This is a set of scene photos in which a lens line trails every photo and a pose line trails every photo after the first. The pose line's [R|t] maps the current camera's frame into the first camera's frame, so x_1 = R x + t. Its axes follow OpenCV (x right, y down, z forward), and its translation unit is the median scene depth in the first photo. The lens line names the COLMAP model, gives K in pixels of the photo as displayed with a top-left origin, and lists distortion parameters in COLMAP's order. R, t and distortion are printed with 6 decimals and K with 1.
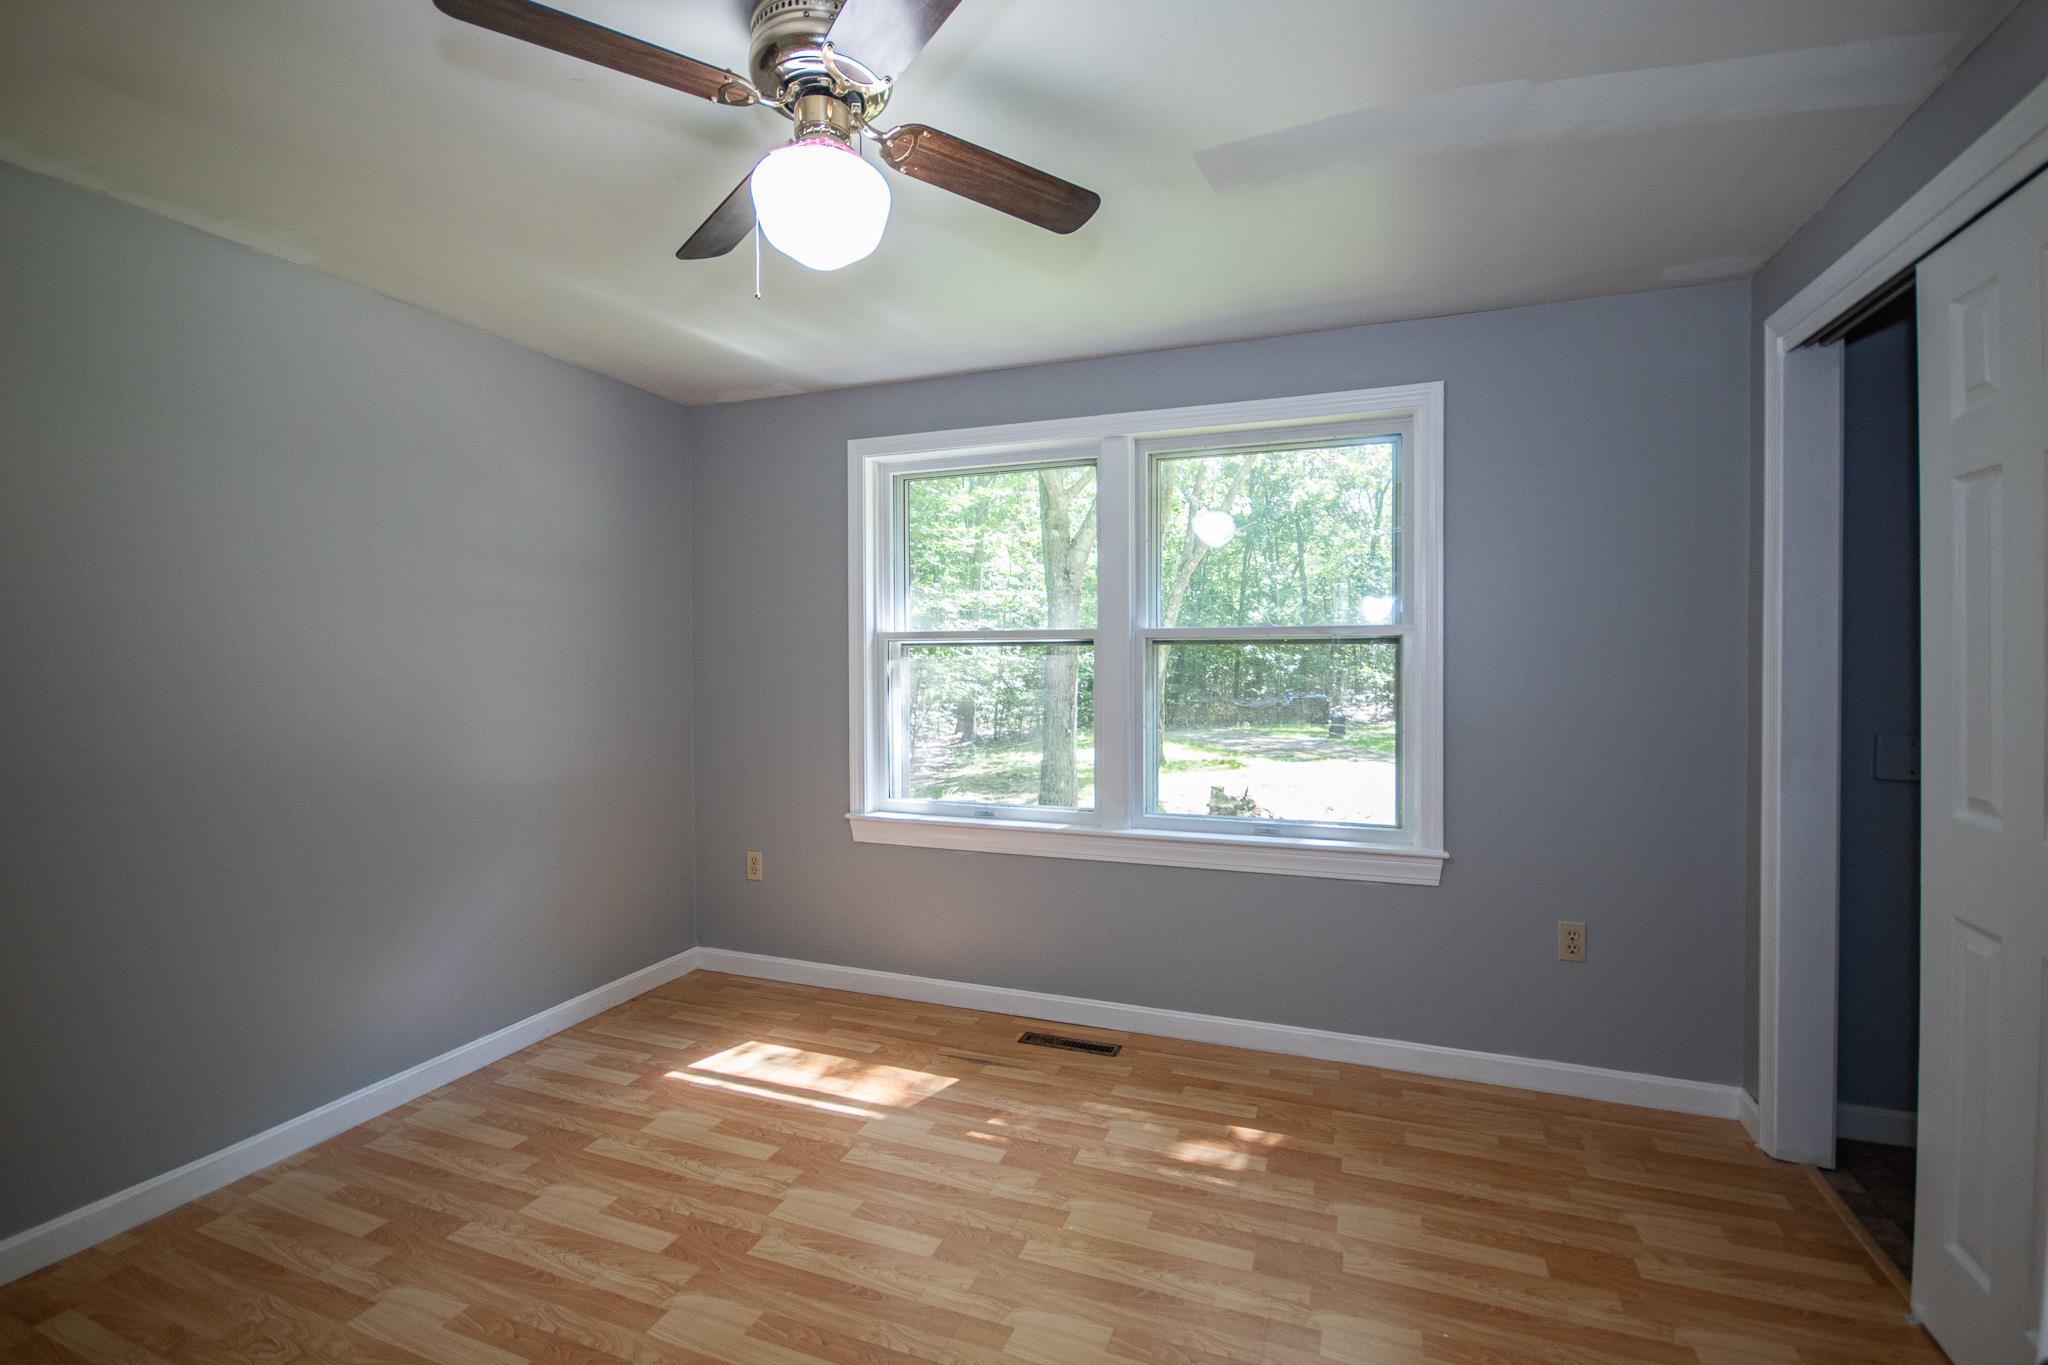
lens RADIAL K [[906.0, 0, 1020.4], [0, 906.0, 664.0], [0, 0, 1]] dist [-0.001350, -0.007493]
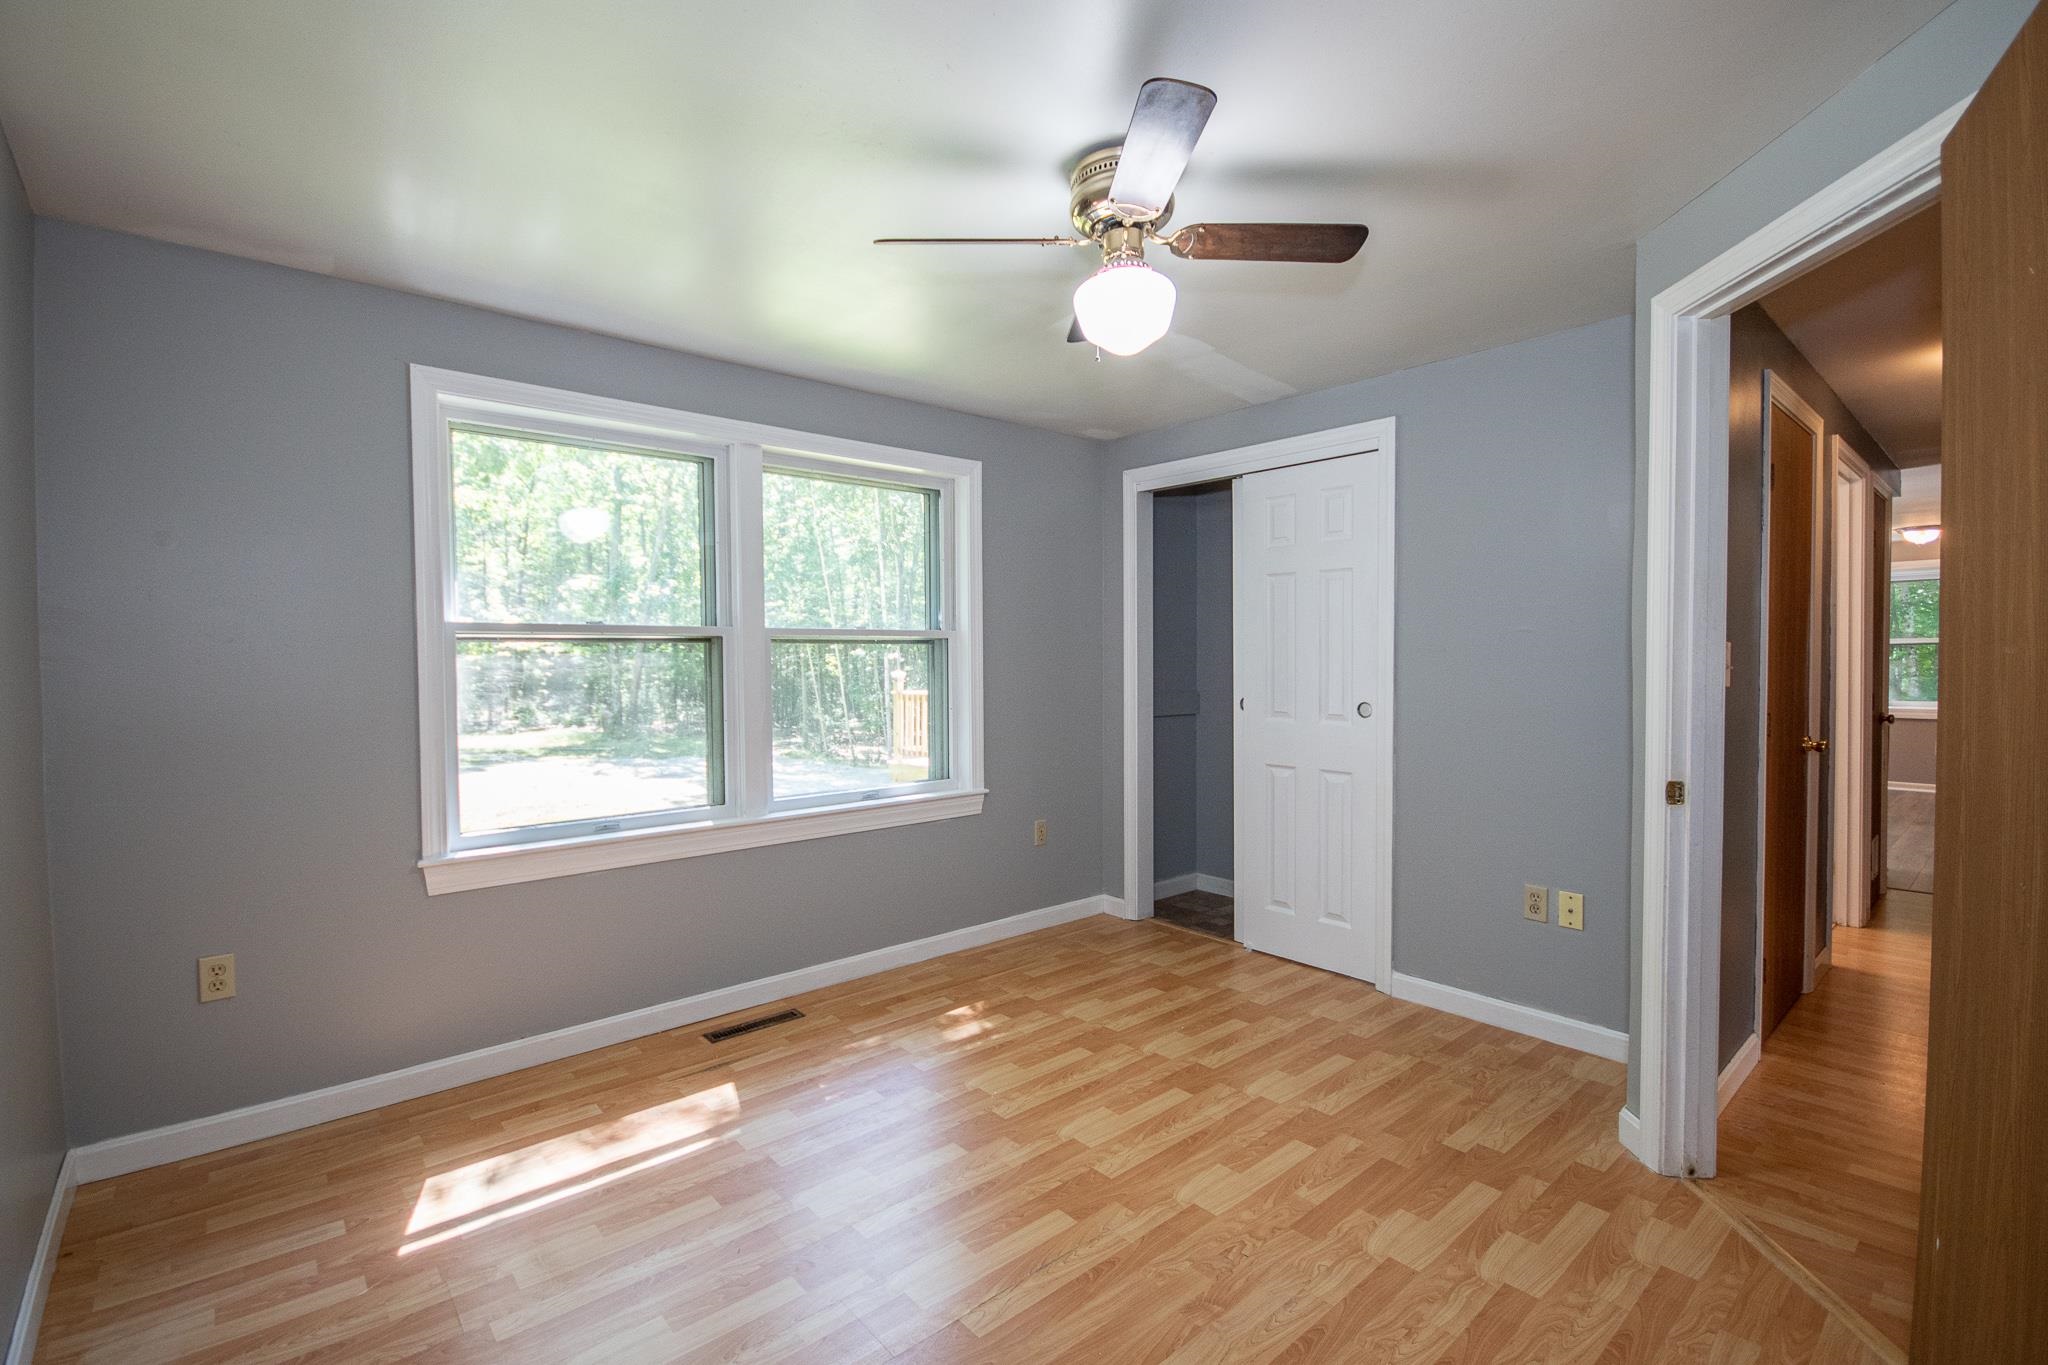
lens RADIAL K [[906.0, 0, 986.8], [0, 906.0, 694.5], [0, 0, 1]] dist [-0.001350, -0.007493]
pose [[0.488781, -0.035013, 0.871704, -0.758283], [0.008951, 0.999343, 0.035121, 0.004200], [-0.872361, -0.009364, 0.488773, 0.275143]]
